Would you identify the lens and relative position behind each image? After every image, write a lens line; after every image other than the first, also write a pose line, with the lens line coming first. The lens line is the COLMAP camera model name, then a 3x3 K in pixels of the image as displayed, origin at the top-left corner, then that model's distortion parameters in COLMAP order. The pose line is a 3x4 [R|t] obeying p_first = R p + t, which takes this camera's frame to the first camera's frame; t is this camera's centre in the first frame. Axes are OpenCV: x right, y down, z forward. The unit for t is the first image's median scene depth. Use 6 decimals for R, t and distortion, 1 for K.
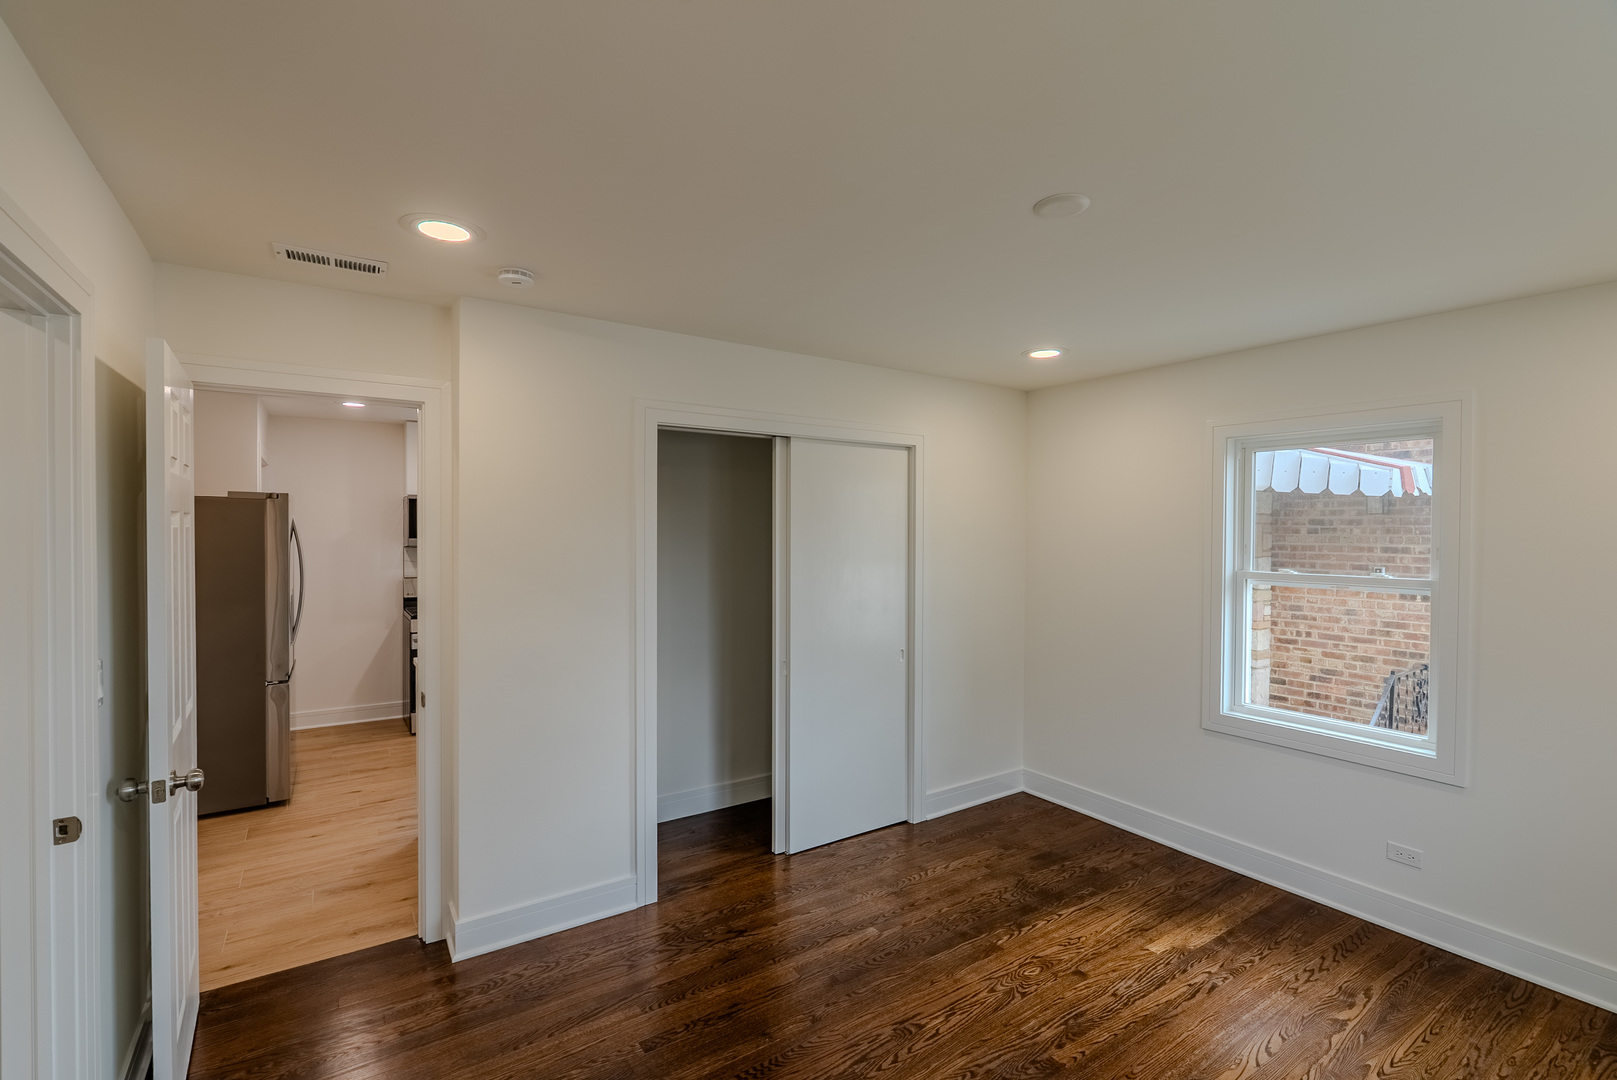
lens RADIAL K [[716.8, 0, 803.6], [0, 716.8, 537.8], [0, 0, 1]] dist [-0.007328, 0.001700]
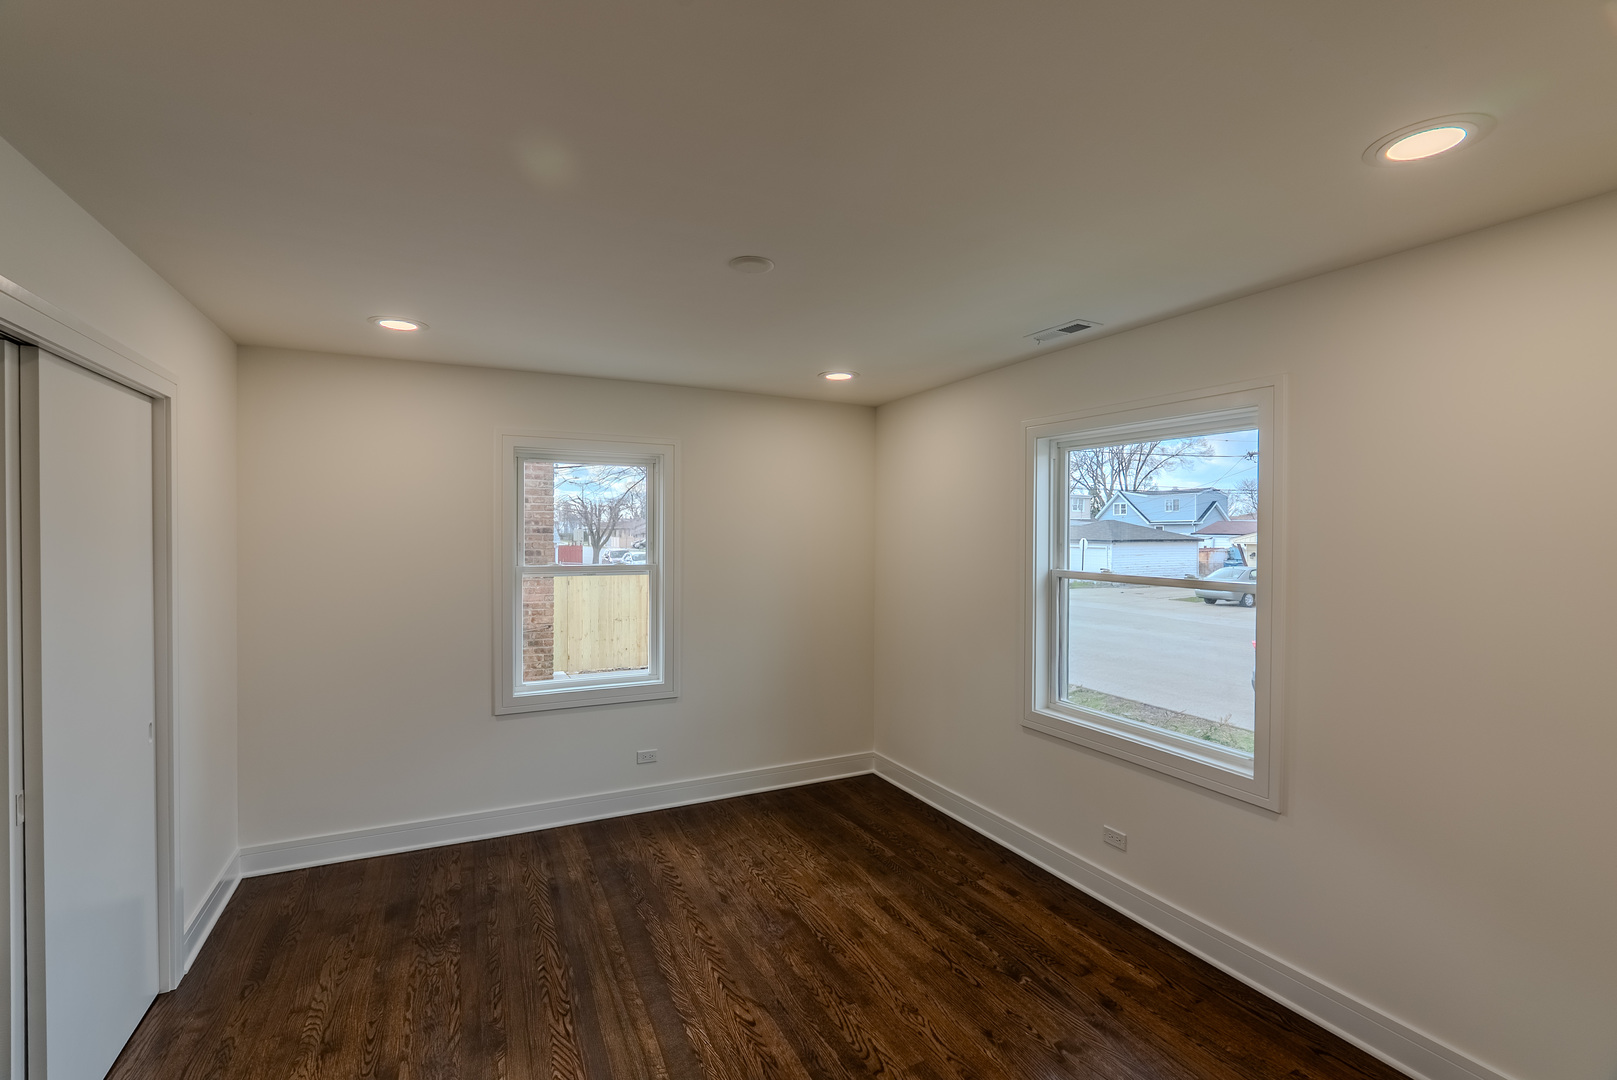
lens RADIAL K [[716.8, 0, 804.7], [0, 716.8, 534.9], [0, 0, 1]] dist [-0.007328, 0.001700]
pose [[0.131930, -0.003997, 0.991251, -0.473236], [0.006667, 0.999973, 0.003144, -0.005485], [-0.991237, 0.006194, 0.131953, 0.421963]]
